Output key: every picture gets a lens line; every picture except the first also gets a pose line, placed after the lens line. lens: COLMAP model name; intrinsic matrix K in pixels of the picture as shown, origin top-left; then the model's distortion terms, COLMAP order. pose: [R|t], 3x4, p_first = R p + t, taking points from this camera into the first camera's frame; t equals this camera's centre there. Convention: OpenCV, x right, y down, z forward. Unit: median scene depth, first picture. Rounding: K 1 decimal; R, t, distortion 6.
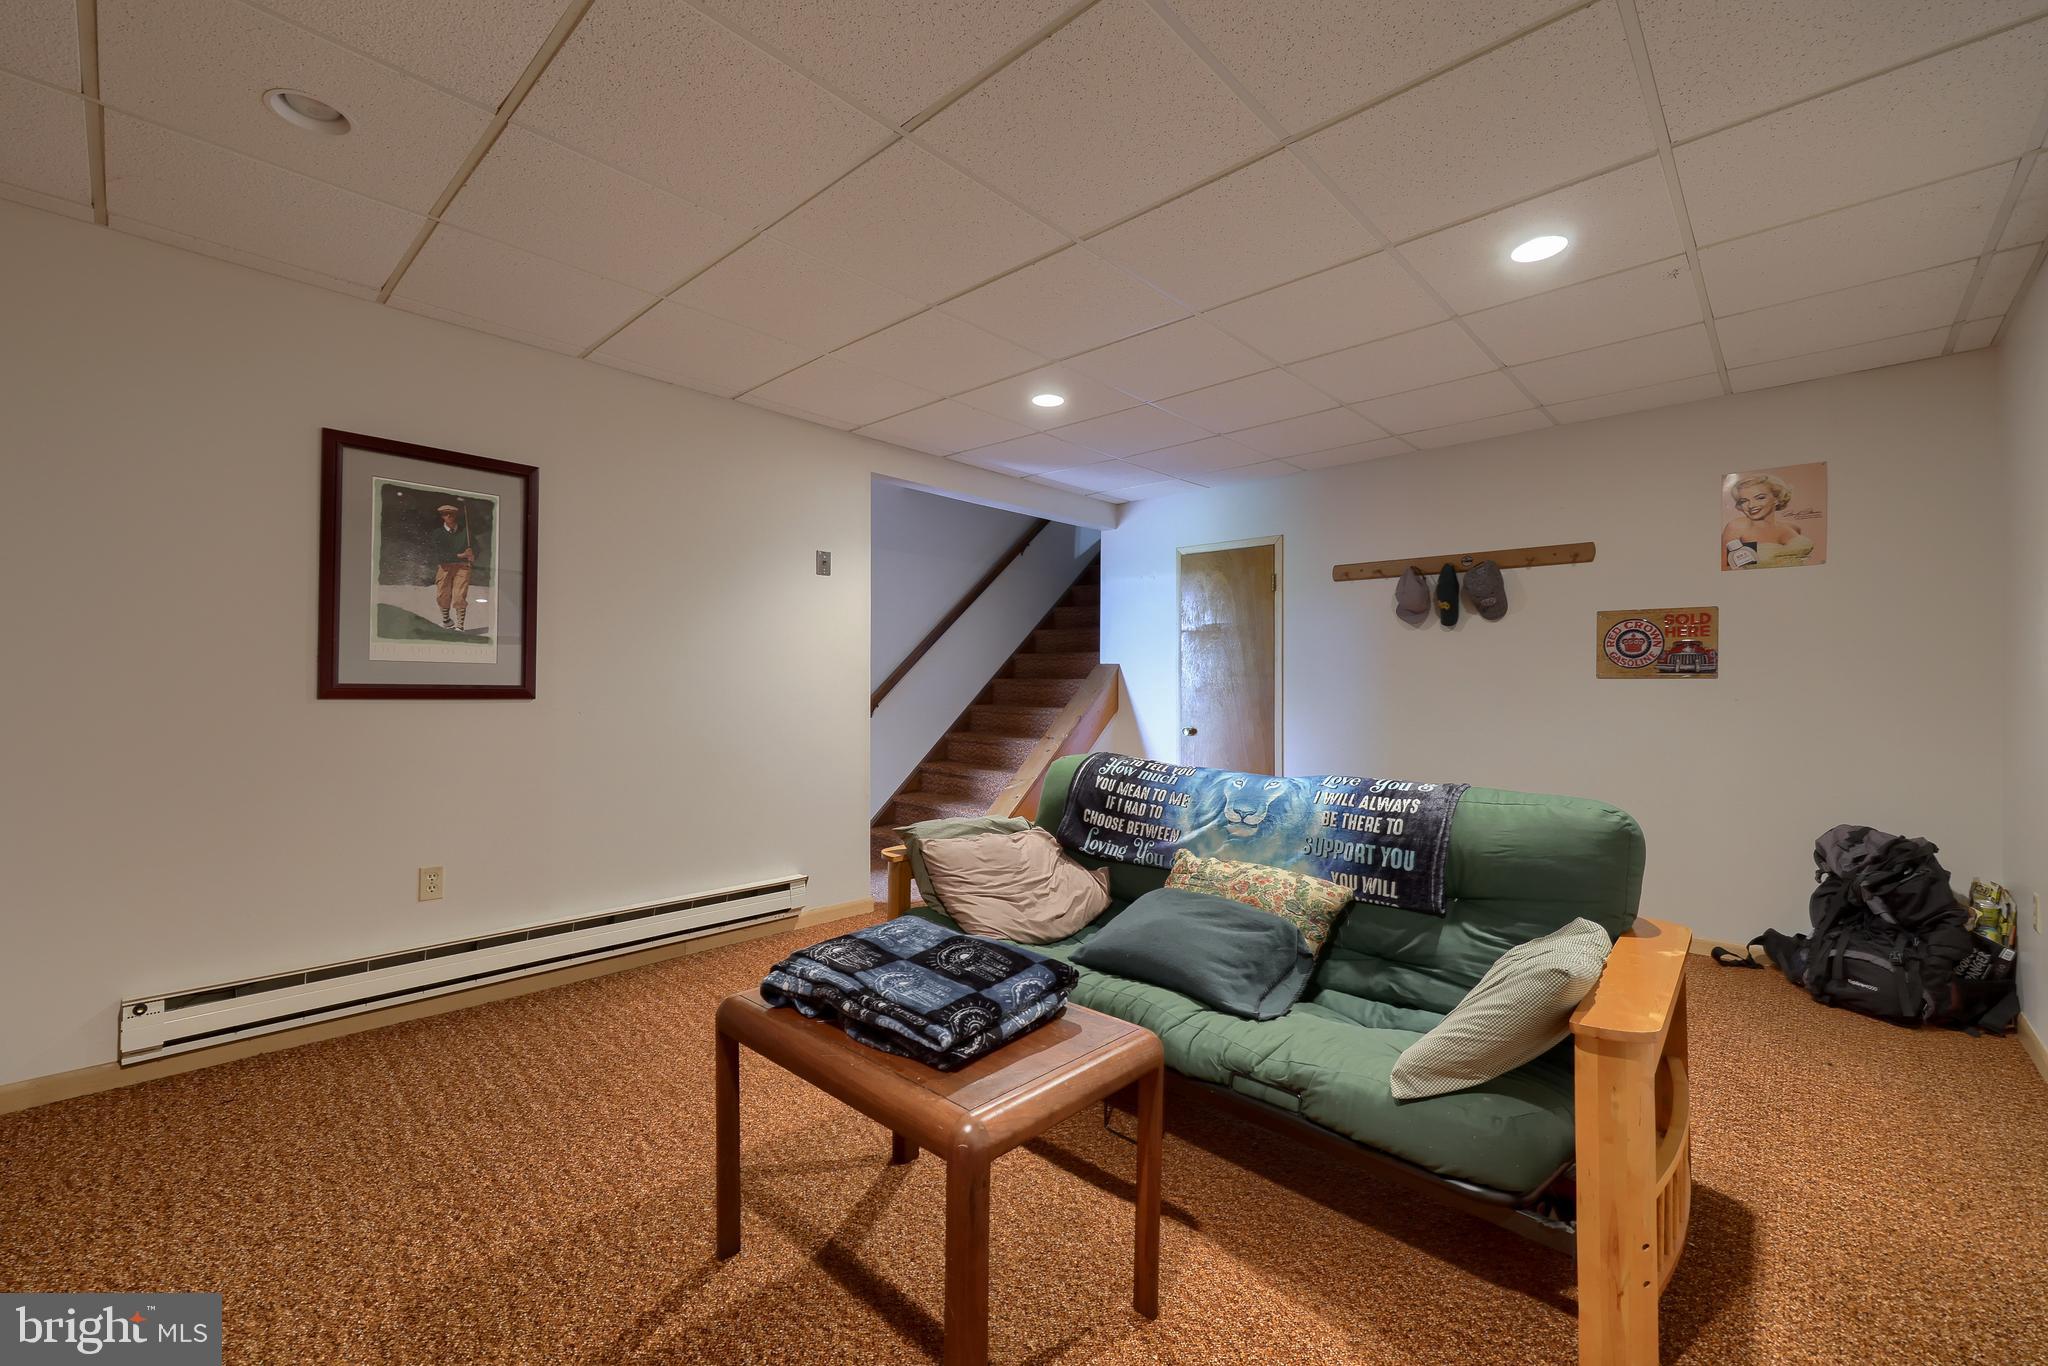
lens RADIAL K [[834.0, 0, 1019.1], [0, 834.0, 680.3], [0, 0, 1]] dist [0.001698, -0.000156]
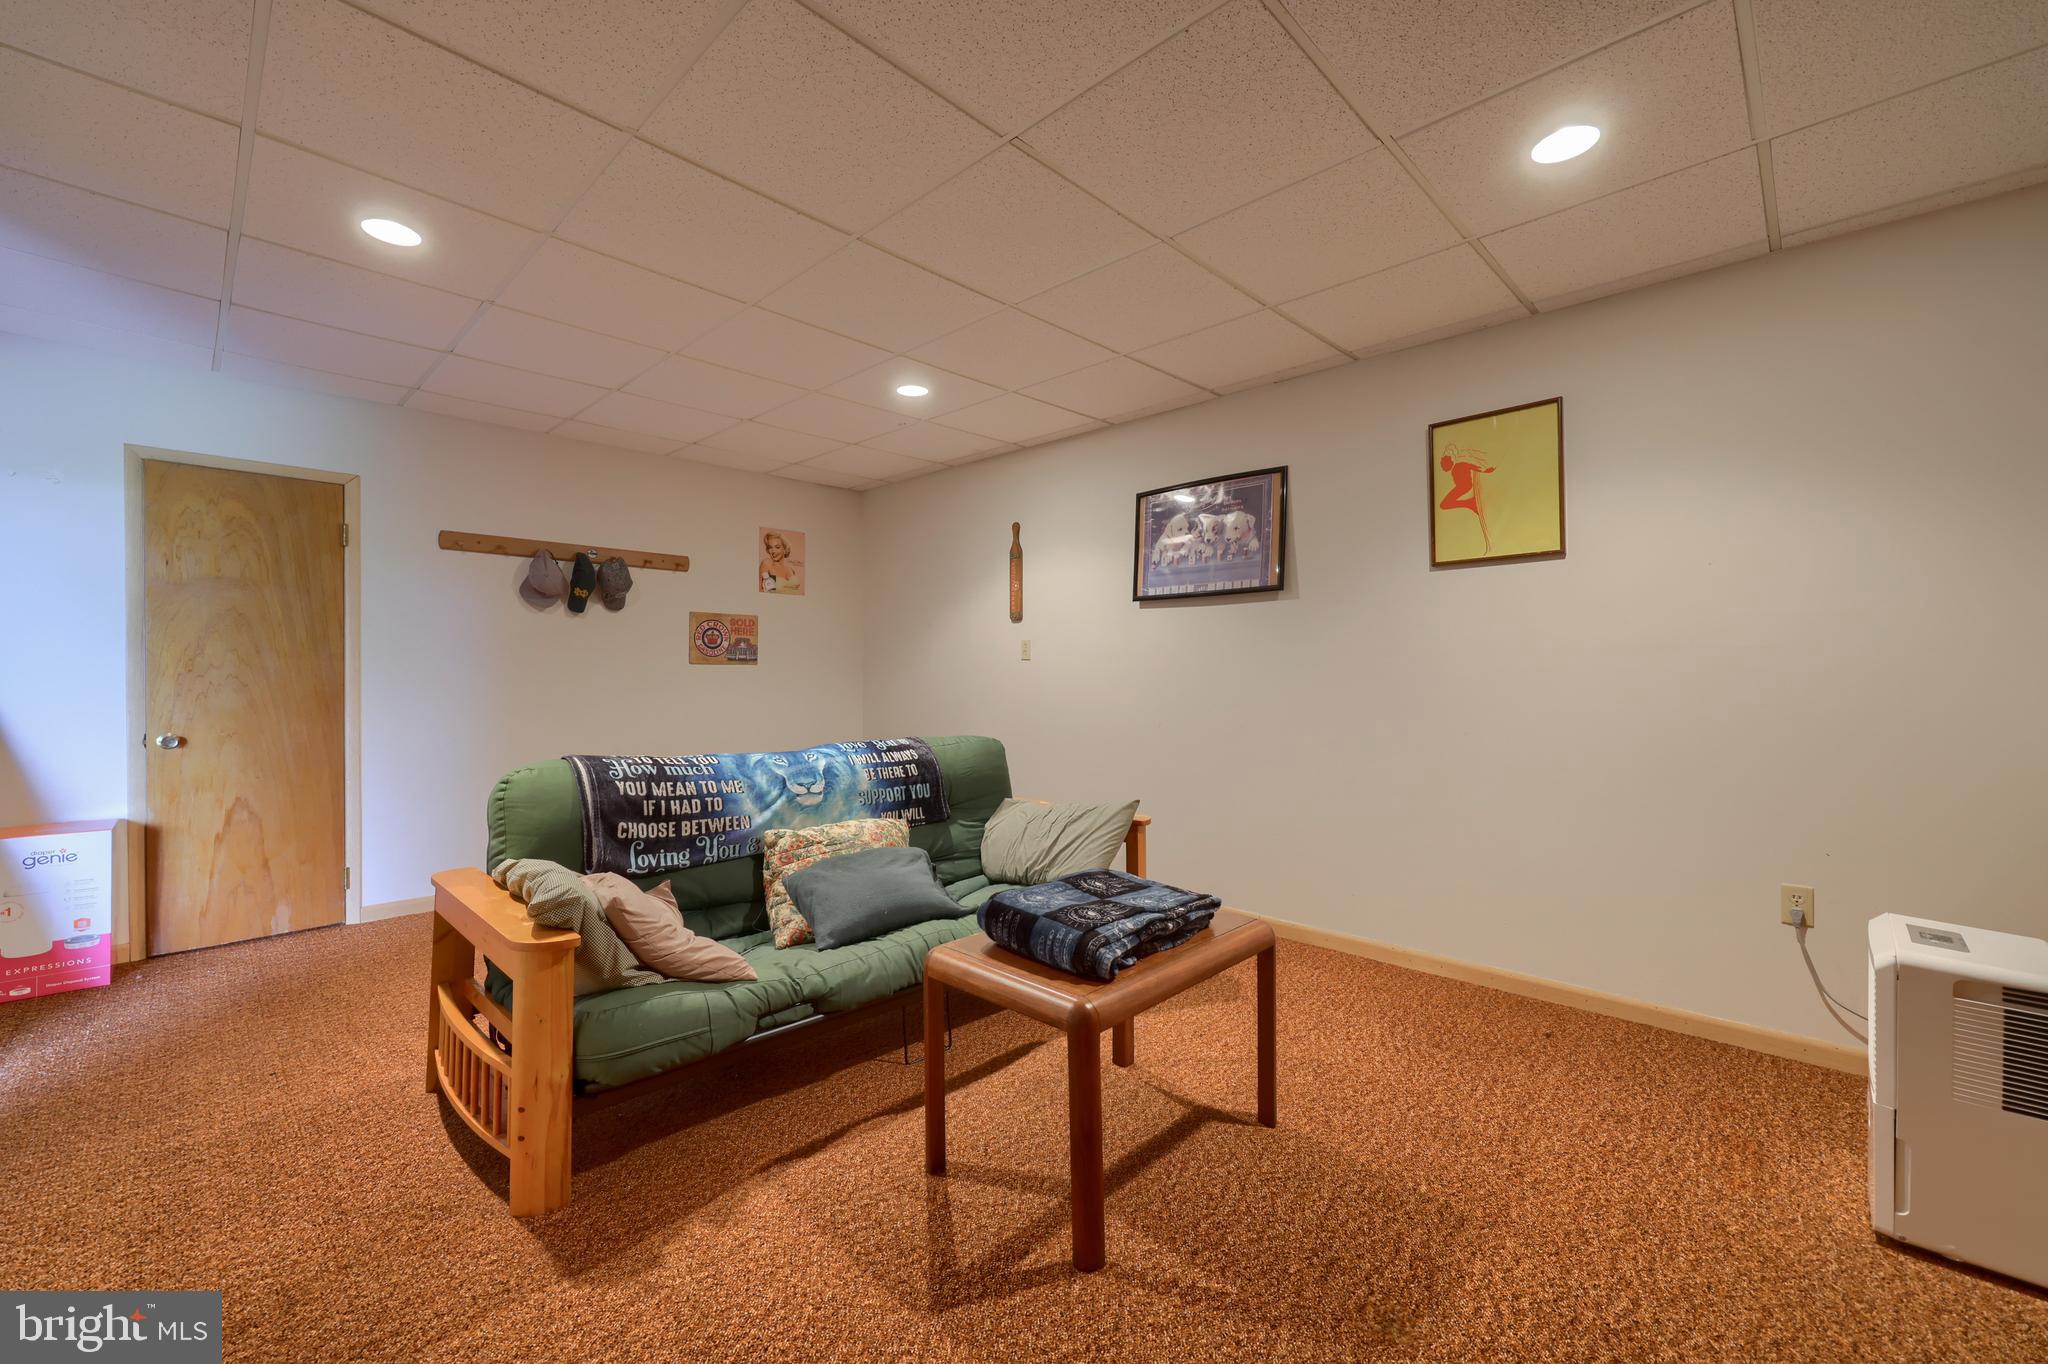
lens RADIAL K [[834.0, 0, 1018.8], [0, 834.0, 674.4], [0, 0, 1]] dist [0.001698, -0.000156]
pose [[0.019342, -0.007821, 0.999782, -0.744233], [-0.007335, 0.999941, 0.007965, -0.000408], [-0.999786, -0.007487, 0.019283, 0.609024]]
